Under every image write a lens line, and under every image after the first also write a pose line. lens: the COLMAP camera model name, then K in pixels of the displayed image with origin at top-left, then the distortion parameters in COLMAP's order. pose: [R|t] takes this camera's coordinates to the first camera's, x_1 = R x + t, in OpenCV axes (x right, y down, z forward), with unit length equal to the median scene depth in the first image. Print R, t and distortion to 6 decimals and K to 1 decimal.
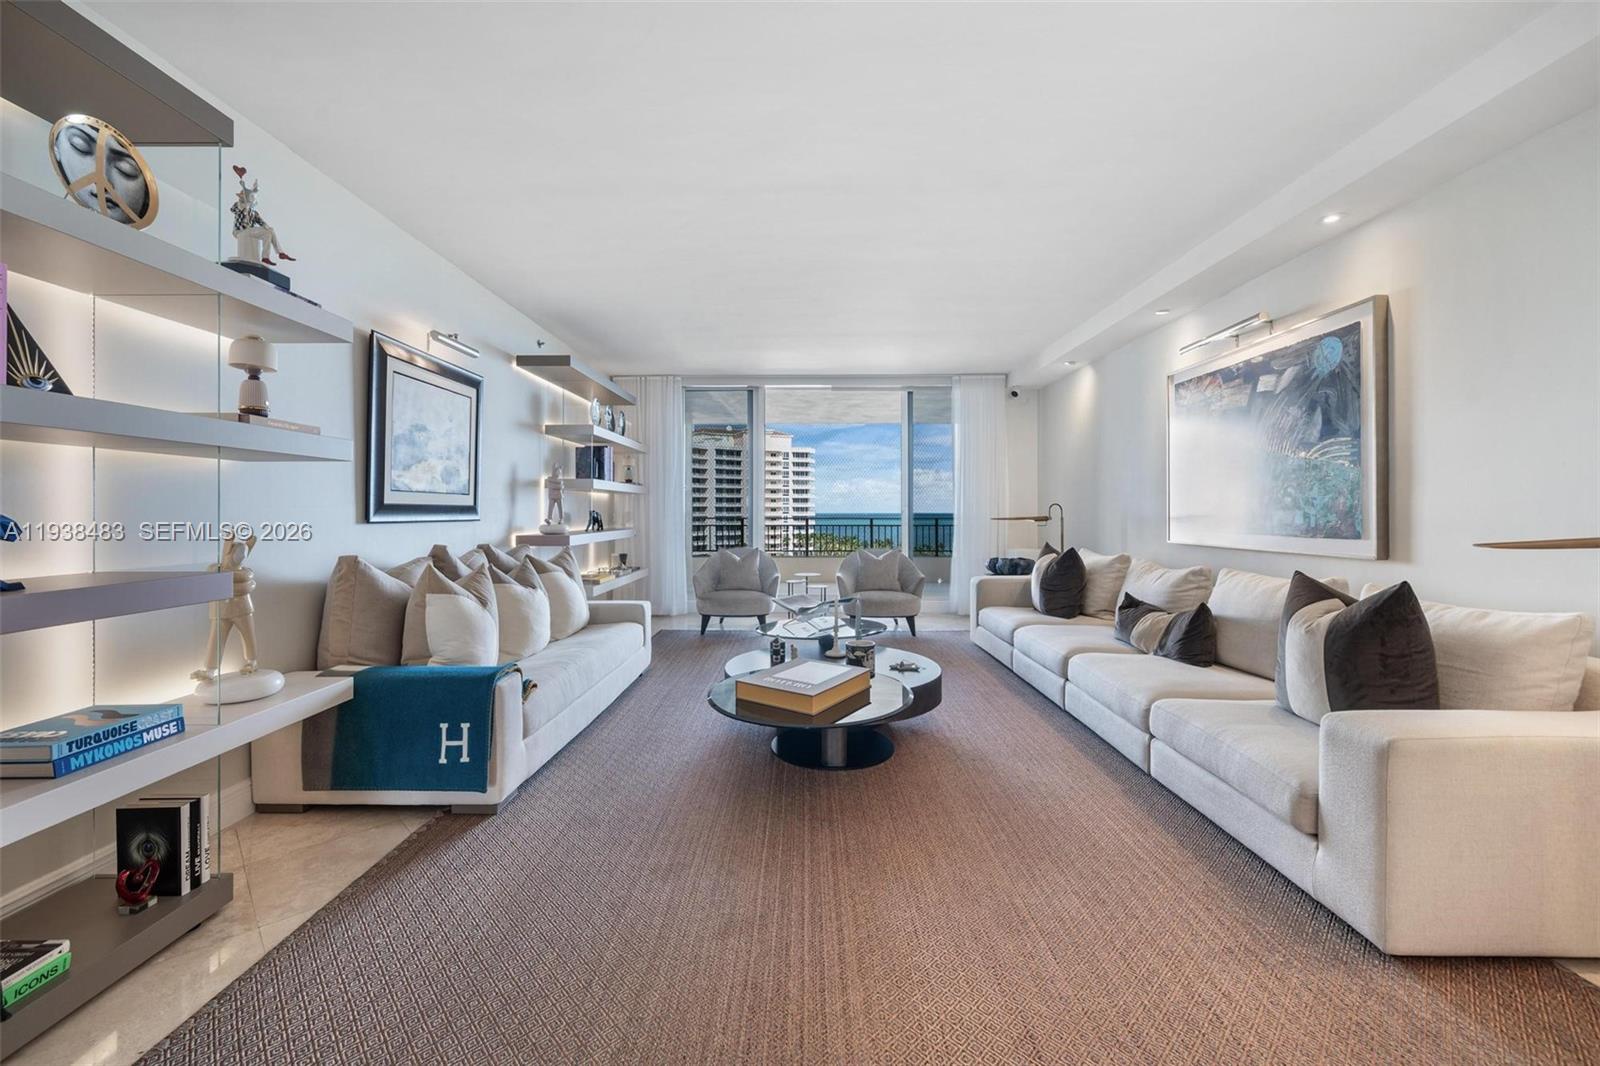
lens RADIAL K [[637.6, 0, 803.8], [0, 637.6, 508.8], [0, 0, 1]] dist [-0.000584, 0.000123]
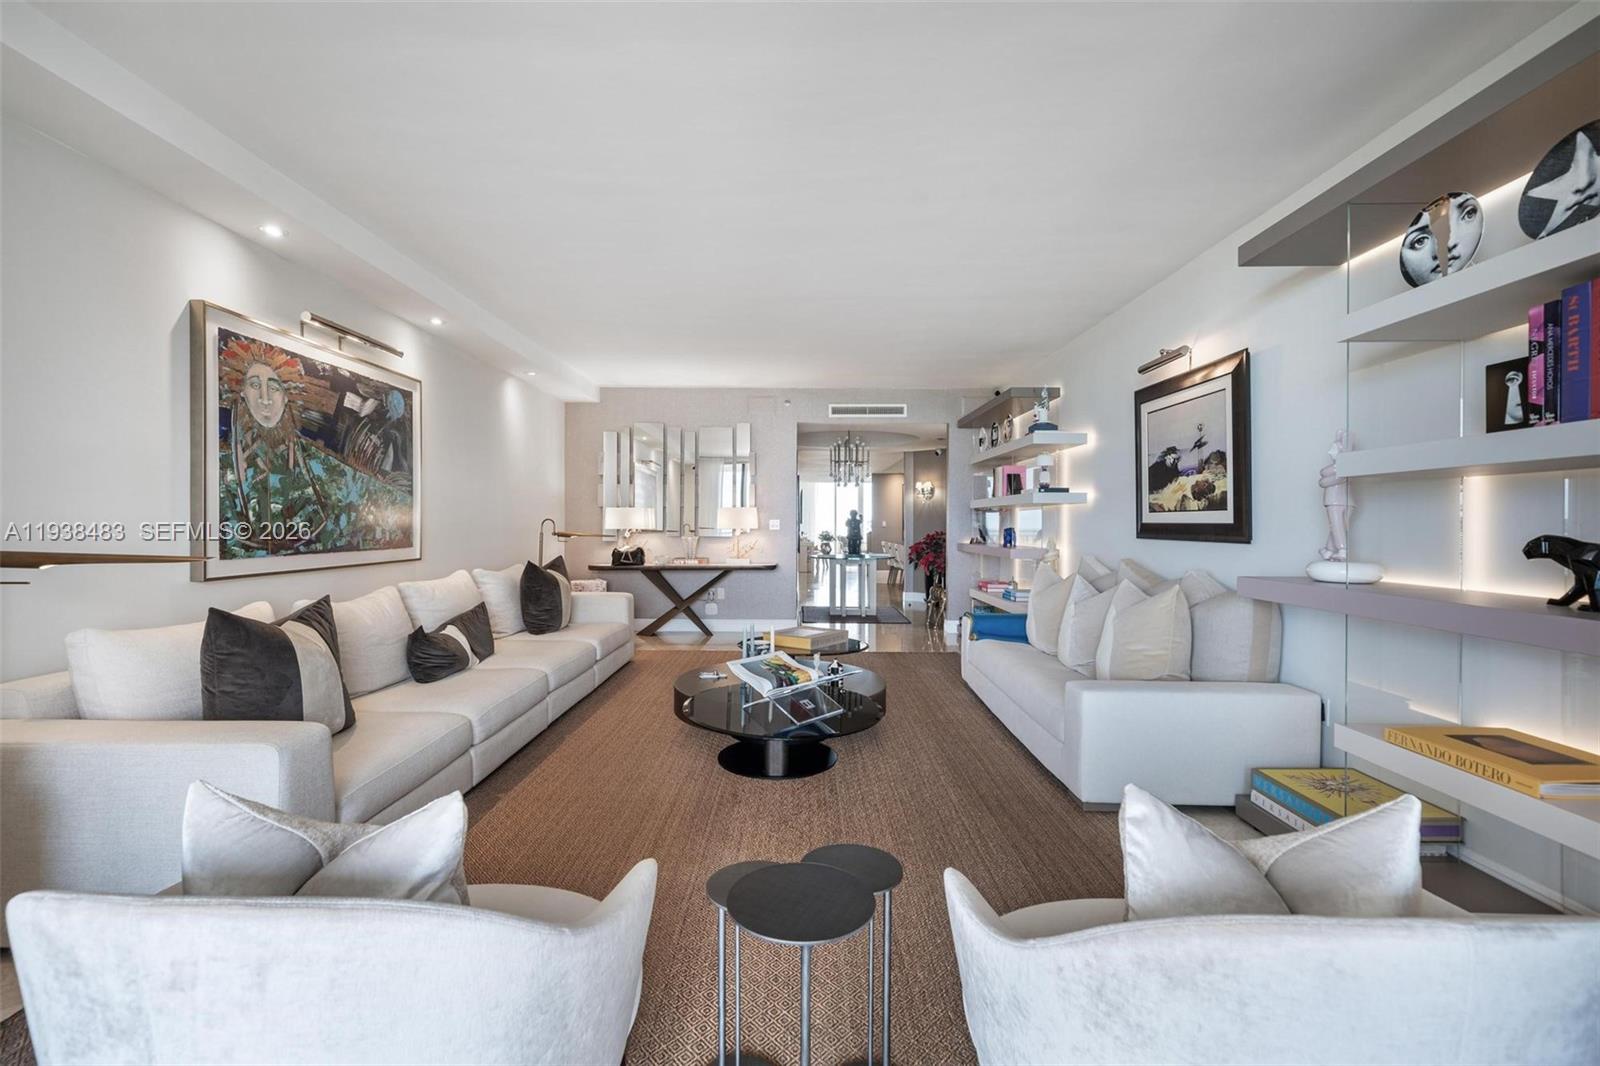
lens RADIAL K [[704.4, 0, 800.2], [0, 704.4, 529.1], [0, 0, 1]] dist [0.000720, 0.000208]
pose [[-0.999992, -0.001419, -0.003758, 0.035531], [-0.001456, 0.999949, 0.010029, -0.012706], [0.003744, 0.010034, -0.999943, 3.596949]]
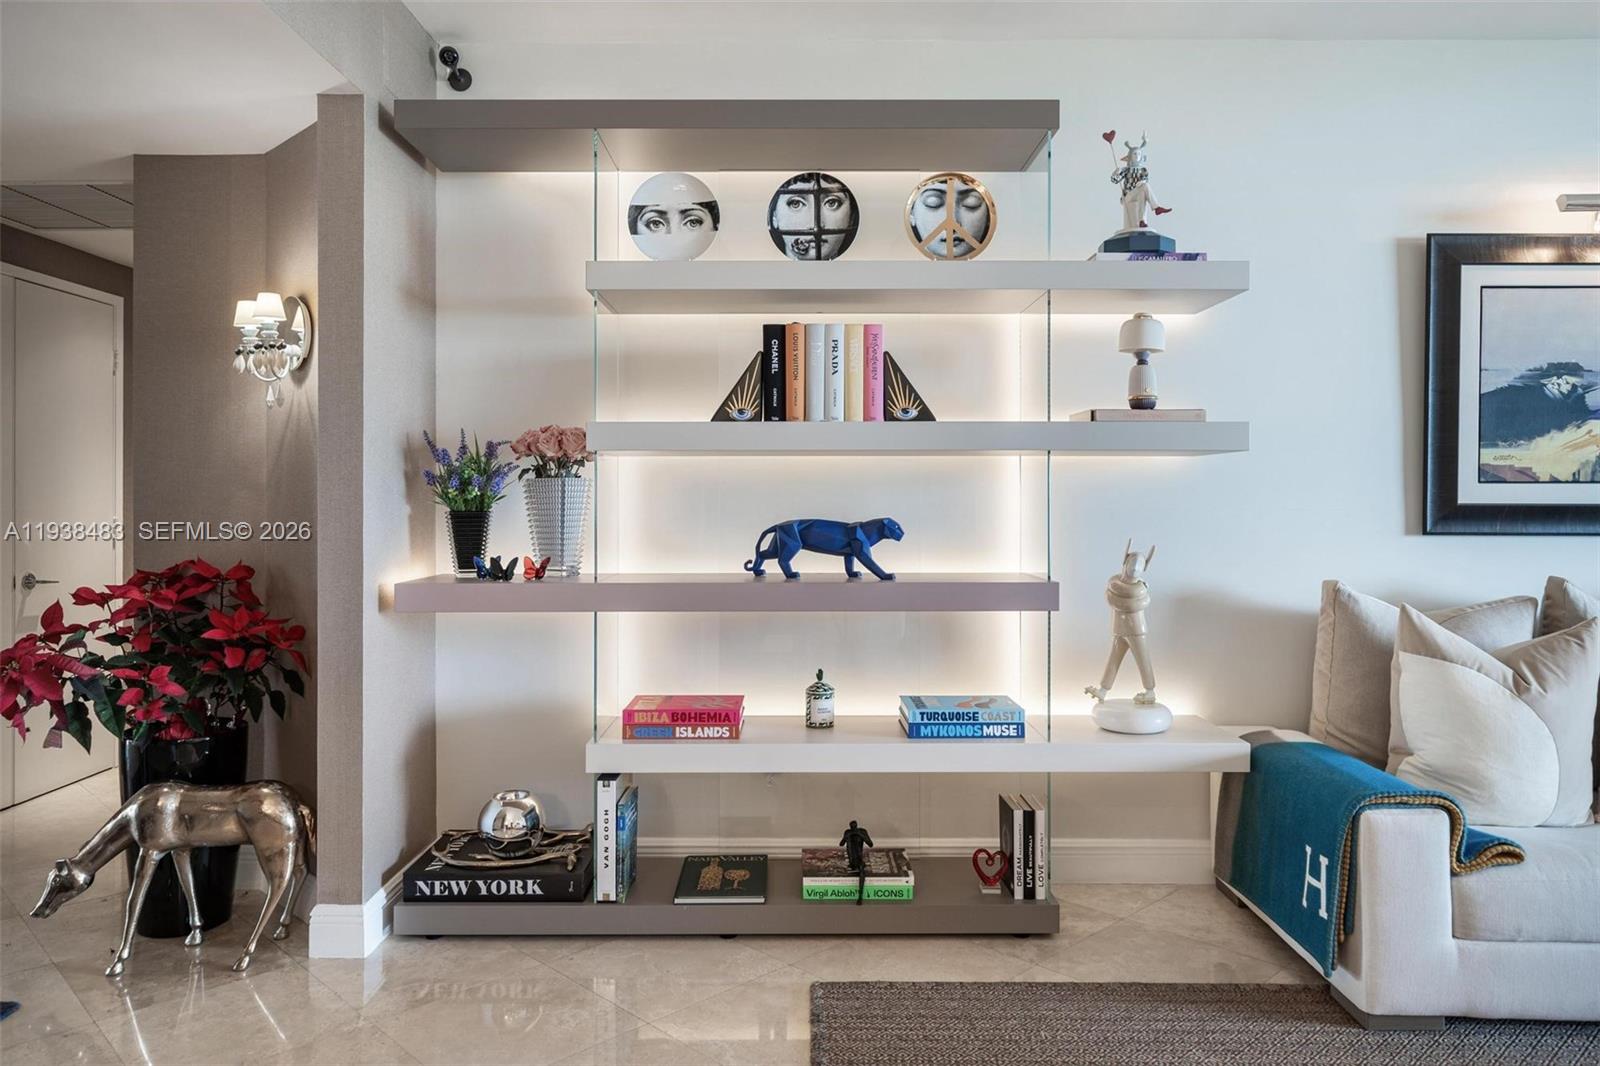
lens RADIAL K [[1076.1, 0, 797.5], [0, 1076.1, 498.9], [0, 0, 1]] dist [-0.000434, 0.002099]
pose [[0.018242, 0.002782, -0.999830, 0.578857], [0.001419, 0.999995, 0.002808, -0.025055], [0.999833, -0.001470, 0.018238, 0.502770]]
